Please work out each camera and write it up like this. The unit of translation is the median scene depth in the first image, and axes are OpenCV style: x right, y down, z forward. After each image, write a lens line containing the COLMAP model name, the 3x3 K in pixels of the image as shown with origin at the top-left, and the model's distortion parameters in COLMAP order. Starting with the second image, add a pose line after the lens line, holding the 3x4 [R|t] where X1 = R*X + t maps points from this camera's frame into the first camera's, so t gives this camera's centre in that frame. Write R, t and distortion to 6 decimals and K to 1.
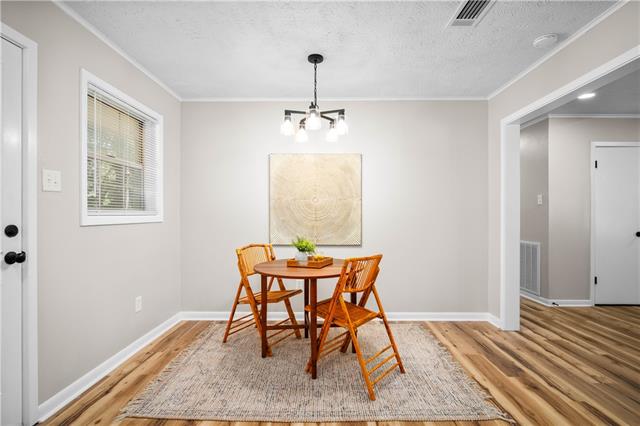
lens RADIAL K [[323.7, 0, 322.6], [0, 323.7, 215.4], [0, 0, 1]] dist [0.000138, -0.000798]
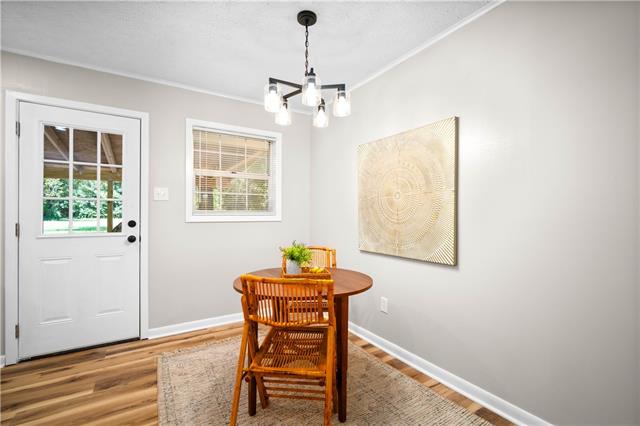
lens RADIAL K [[295.7, 0, 321.7], [0, 295.7, 214.4], [0, 0, 1]] dist [0.001753, 0.000402]
pose [[0.527134, 0.001512, -0.849781, 0.516060], [-0.005220, 0.999985, -0.001458, -0.003639], [0.849766, 0.005204, 0.527134, 0.549084]]
